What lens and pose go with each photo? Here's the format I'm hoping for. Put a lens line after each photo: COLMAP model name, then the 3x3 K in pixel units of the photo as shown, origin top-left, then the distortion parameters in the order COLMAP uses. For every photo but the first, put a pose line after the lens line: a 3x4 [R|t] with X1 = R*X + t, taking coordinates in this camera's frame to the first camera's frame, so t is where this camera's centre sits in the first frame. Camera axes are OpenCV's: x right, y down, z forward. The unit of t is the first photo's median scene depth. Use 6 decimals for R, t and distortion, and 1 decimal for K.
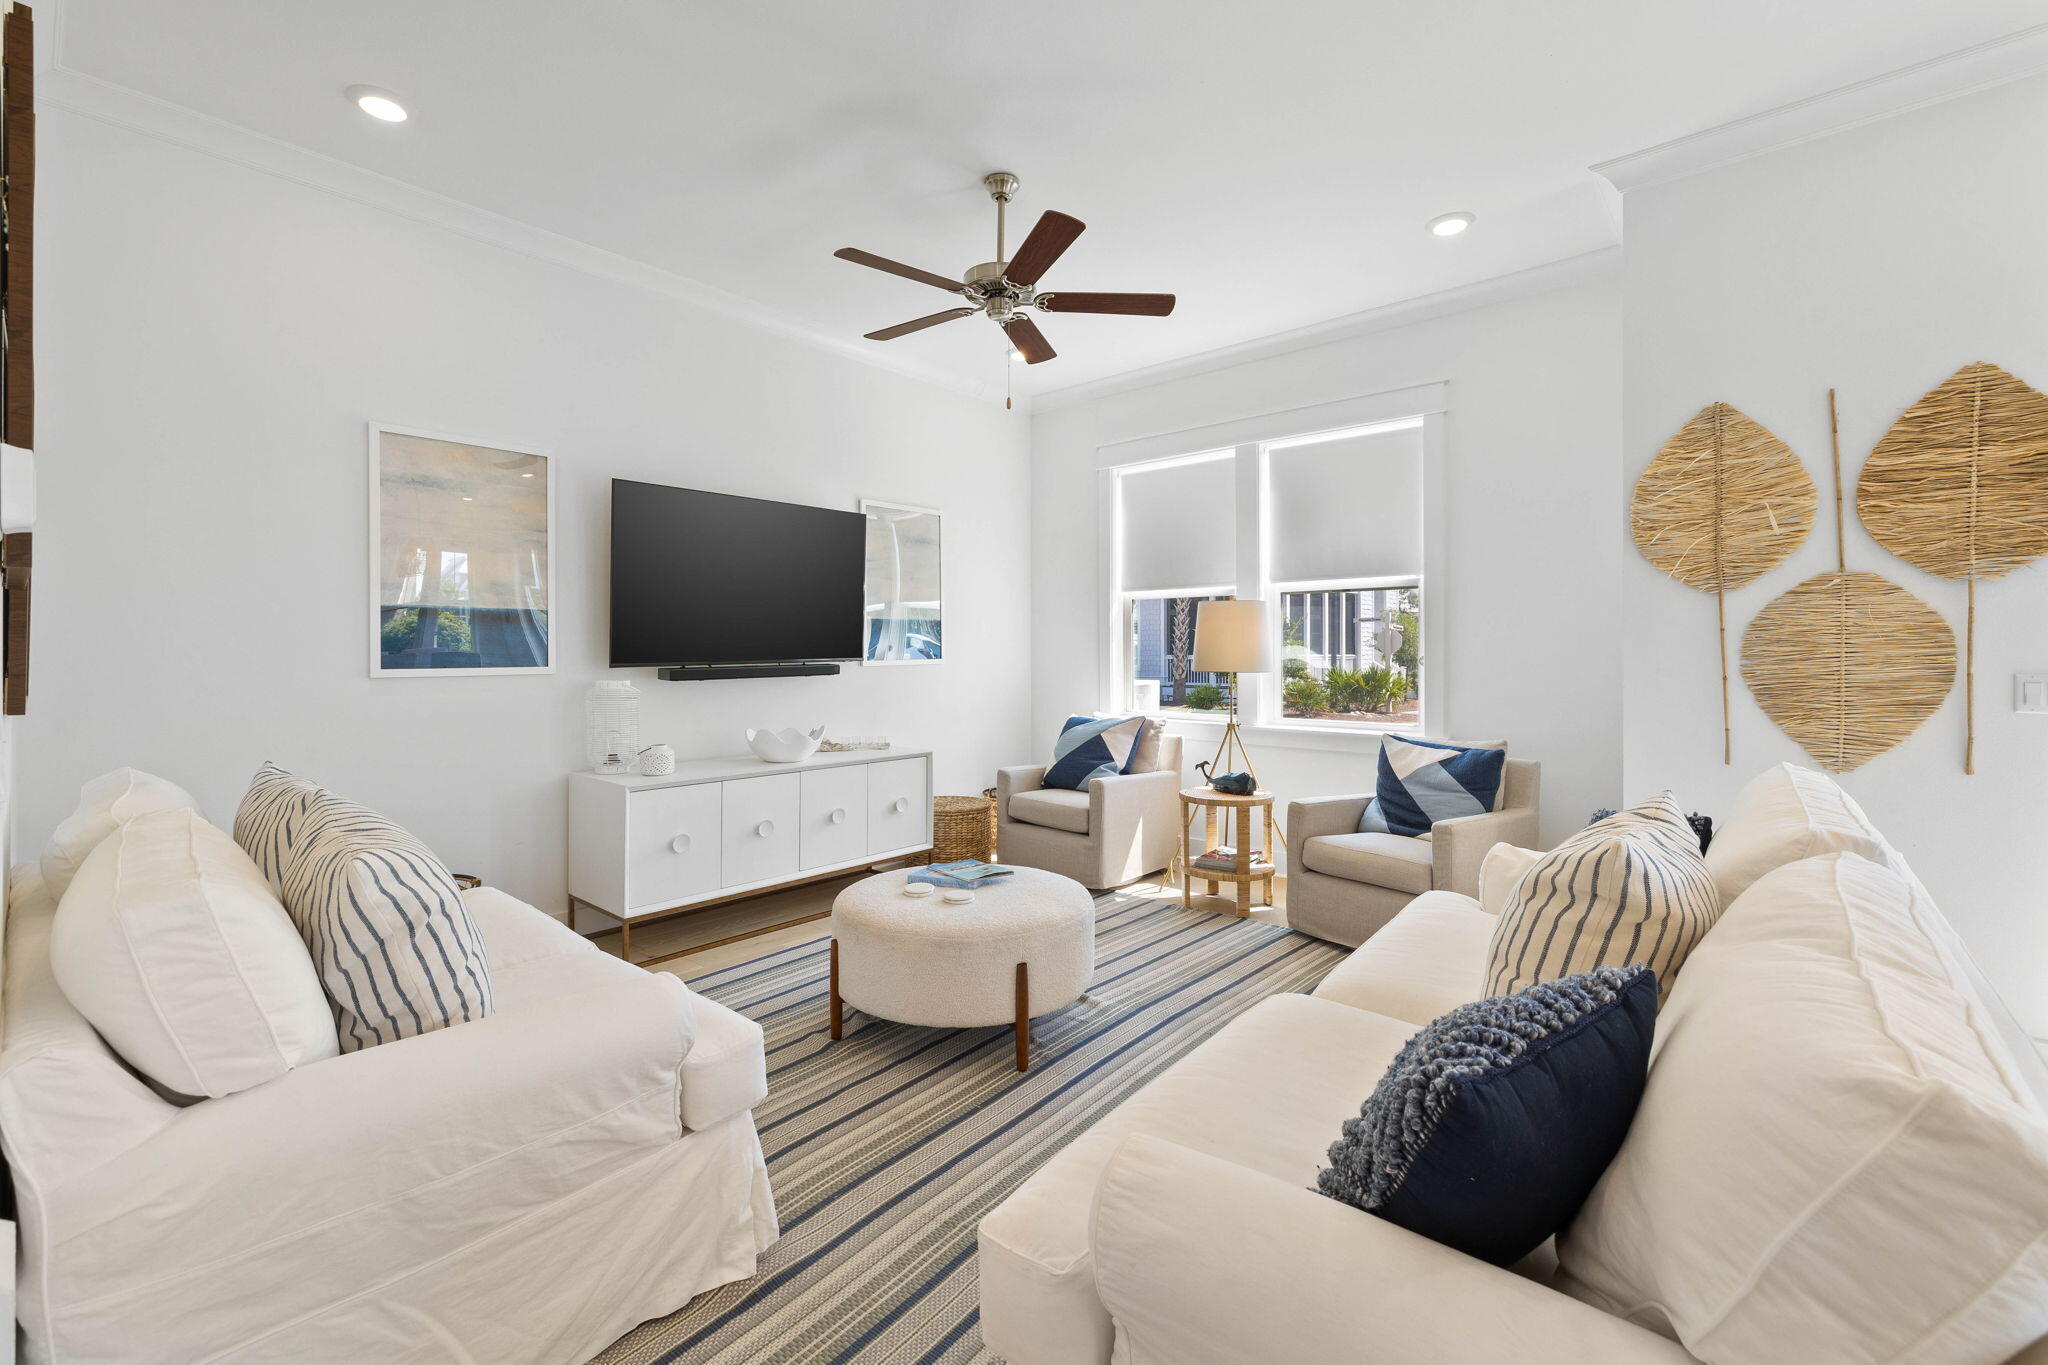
lens RADIAL K [[871.4, 0, 1014.8], [0, 871.4, 659.7], [0, 0, 1]] dist [-0.000486, -0.001166]
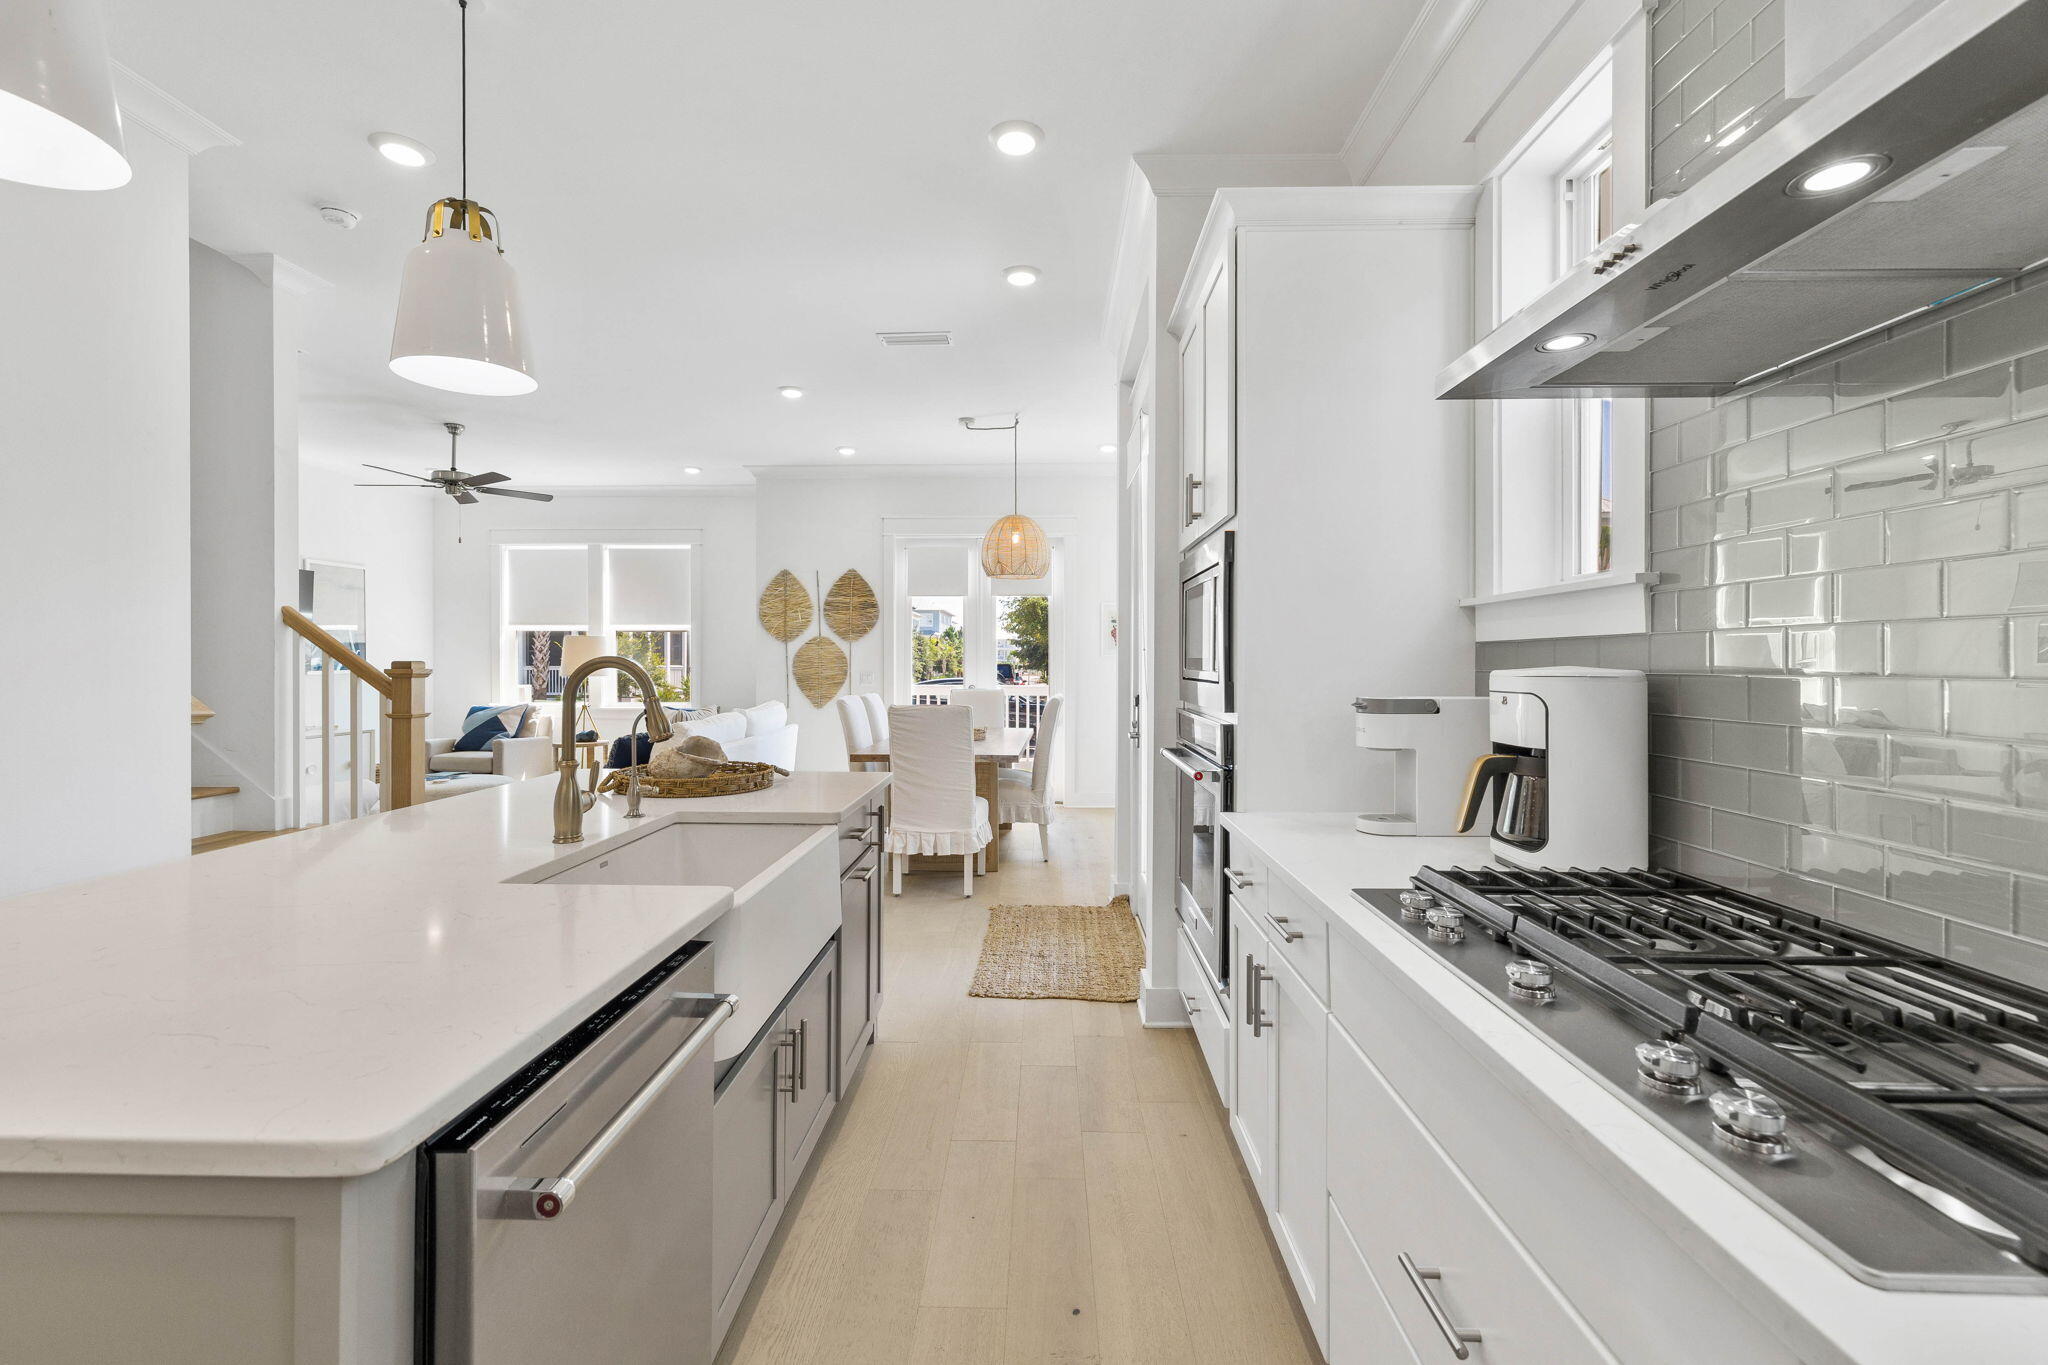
lens RADIAL K [[871.4, 0, 1014.8], [0, 871.4, 659.7], [0, 0, 1]] dist [-0.000486, -0.001166]
pose [[0.771117, 0.003897, 0.636681, -0.222084], [0.003925, 0.999933, -0.010874, 0.003877], [-0.636681, 0.010884, 0.771050, -0.999345]]
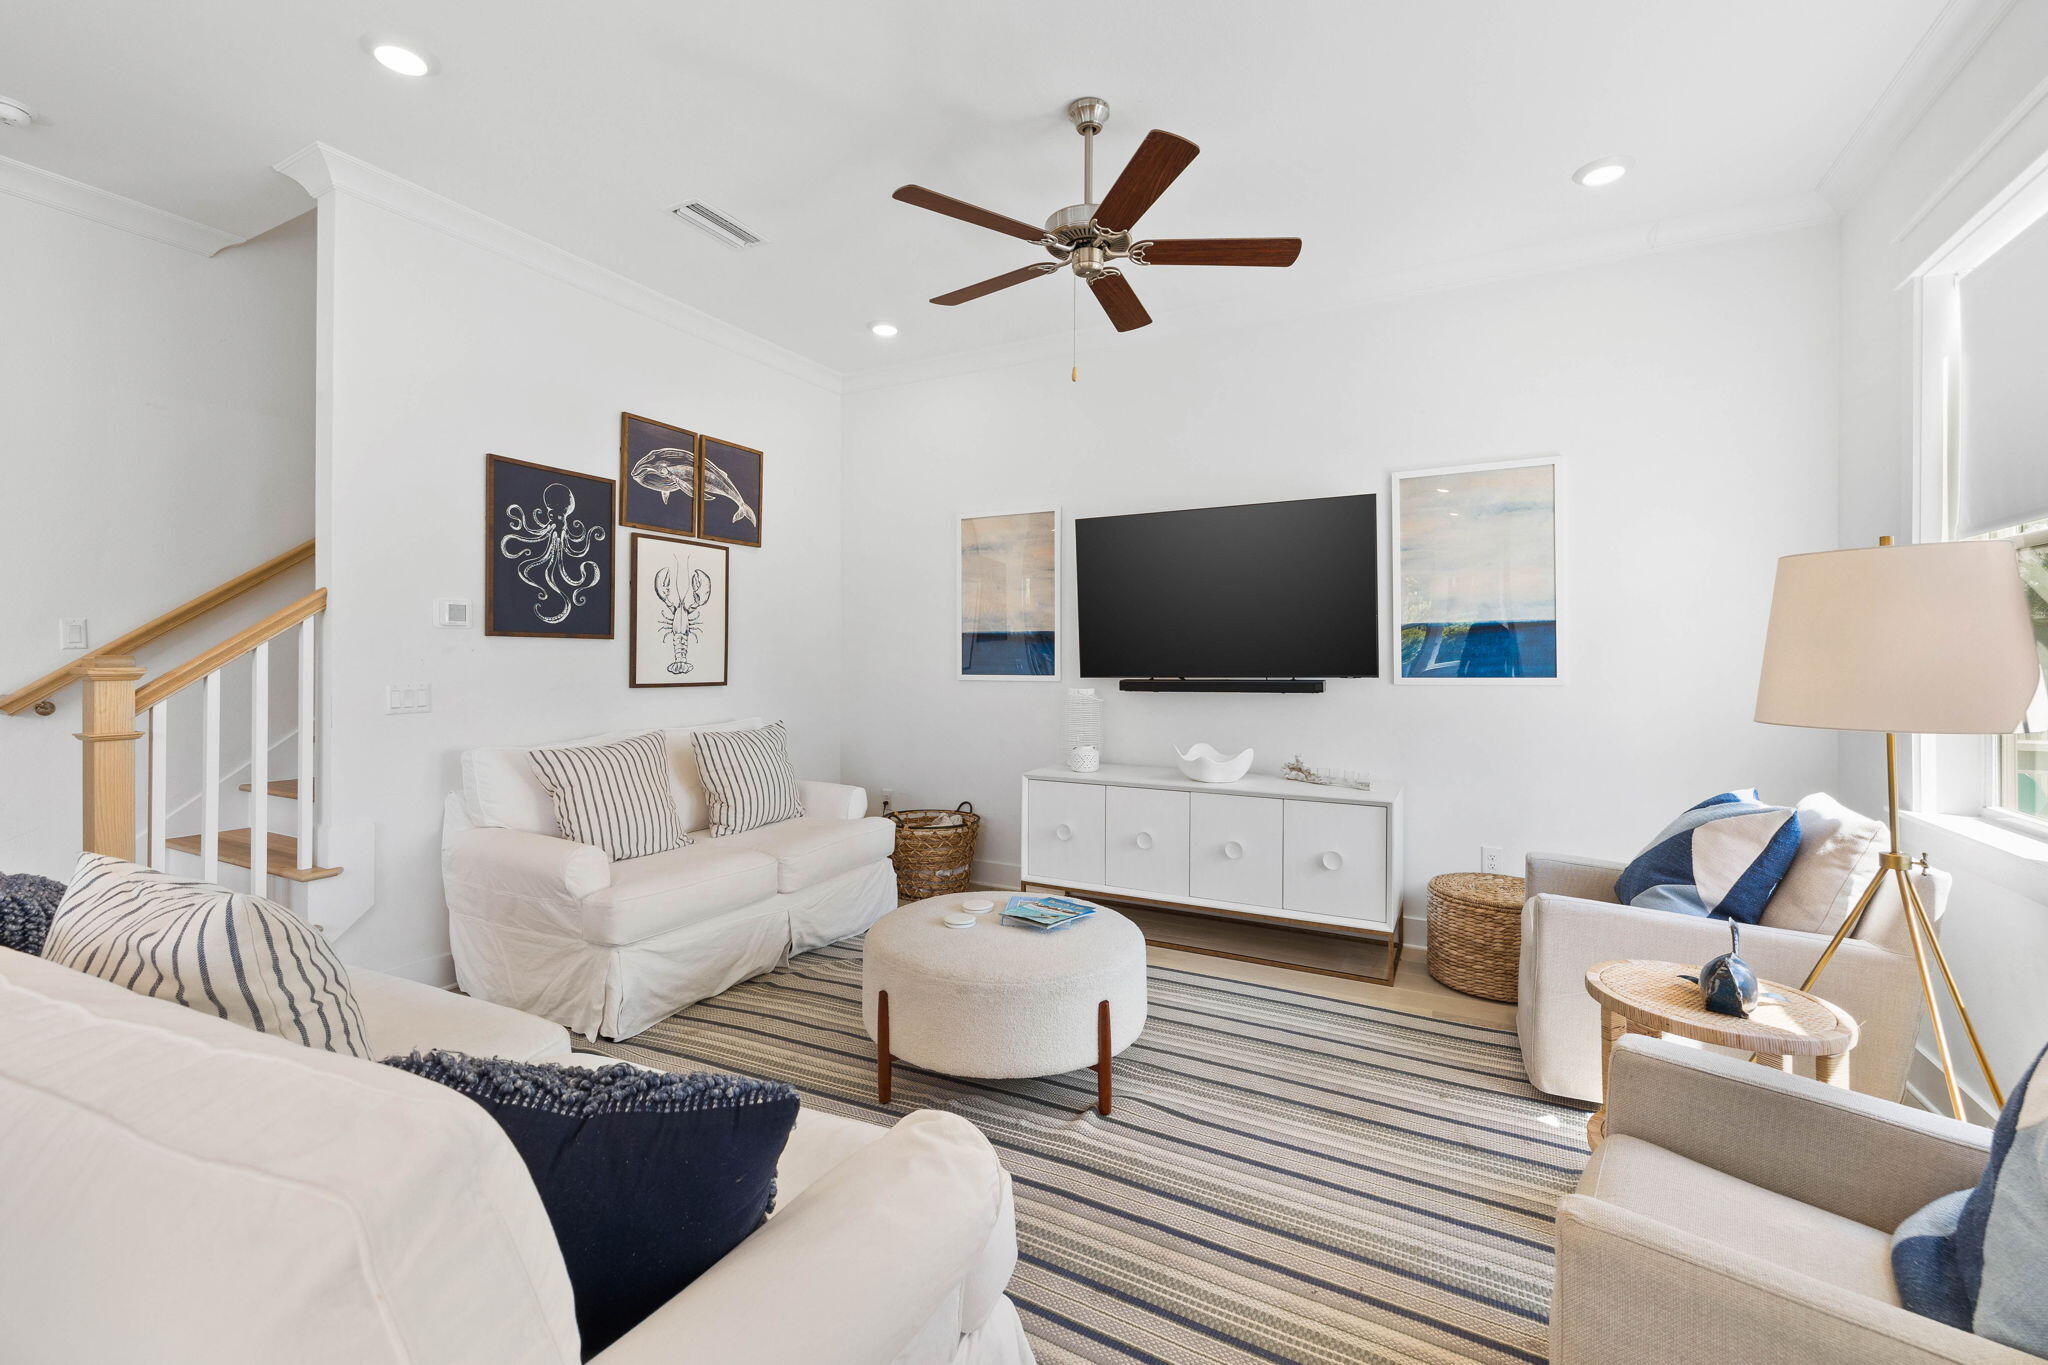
lens RADIAL K [[871.4, 0, 1014.8], [0, 871.4, 659.7], [0, 0, 1]] dist [-0.000486, -0.001166]
pose [[0.232400, 0.004378, -0.972611, 0.598957], [-0.015336, 0.999882, 0.000836, -0.012577], [0.972499, 0.014722, 0.232439, 0.557784]]
